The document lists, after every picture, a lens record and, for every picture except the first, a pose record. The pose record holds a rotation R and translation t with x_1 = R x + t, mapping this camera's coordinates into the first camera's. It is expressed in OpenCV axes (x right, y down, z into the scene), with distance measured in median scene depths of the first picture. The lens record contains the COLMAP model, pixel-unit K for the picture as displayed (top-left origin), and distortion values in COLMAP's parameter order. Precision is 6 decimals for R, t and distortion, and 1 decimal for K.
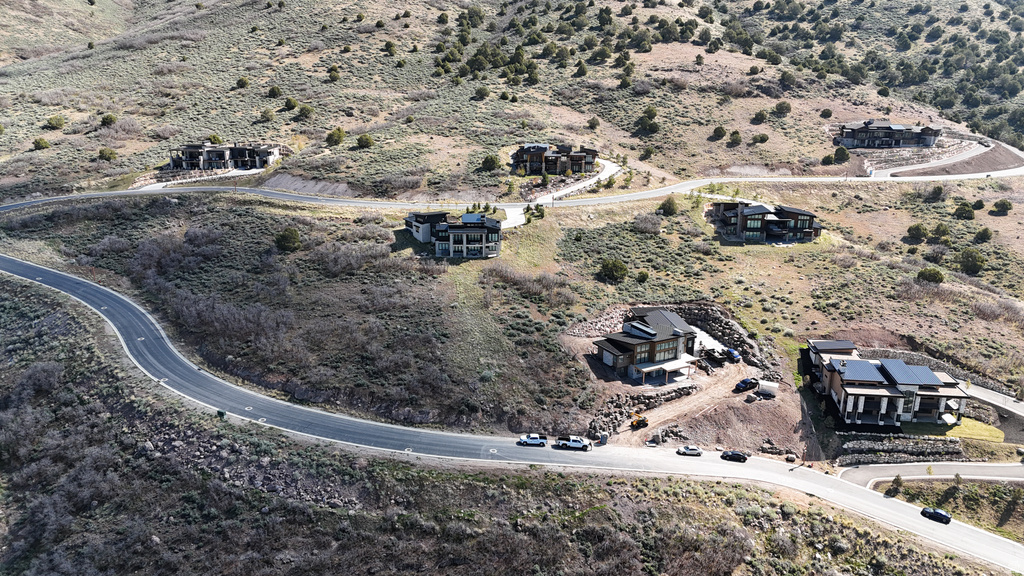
lens RADIAL K [[751.0, 0, 511.9], [0, 751.0, 288.9], [0, 0, 1]] dist [0.090794, -0.090785]
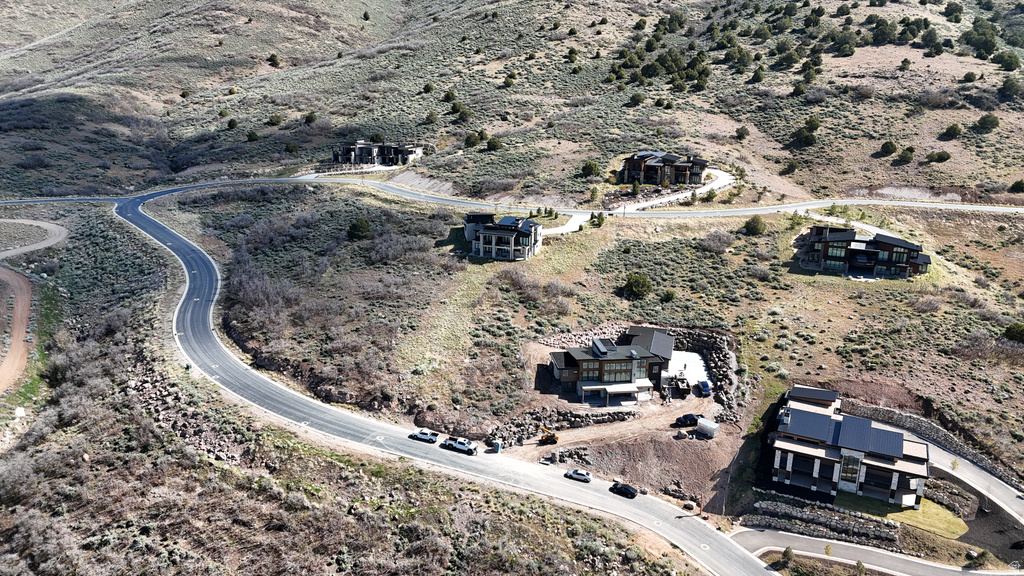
lens RADIAL K [[751.0, 0, 511.1], [0, 751.0, 287.8], [0, 0, 1]] dist [0.090794, -0.090785]
pose [[0.930041, 0.104892, -0.352166, 0.381984], [-0.108155, 0.994079, 0.010456, -0.017713], [0.351178, 0.028364, 0.935879, 0.060444]]
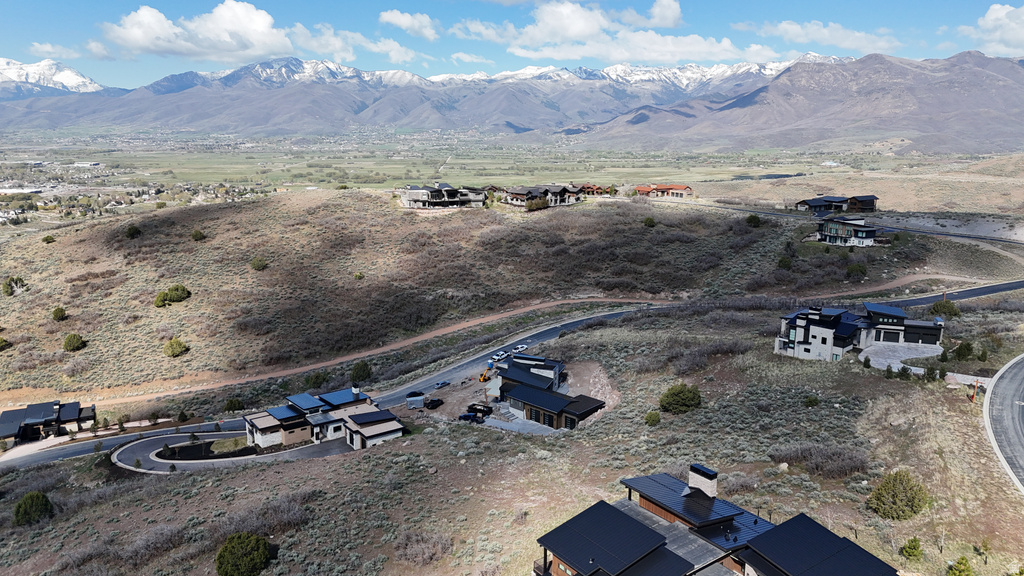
lens RADIAL K [[751.0, 0, 513.9], [0, 751.0, 287.7], [0, 0, 1]] dist [0.090794, -0.090785]
pose [[-0.756600, 0.130572, -0.640708, 0.821176], [-0.203238, 0.884366, 0.420228, -0.454144], [0.621491, 0.448160, -0.642574, 1.553602]]
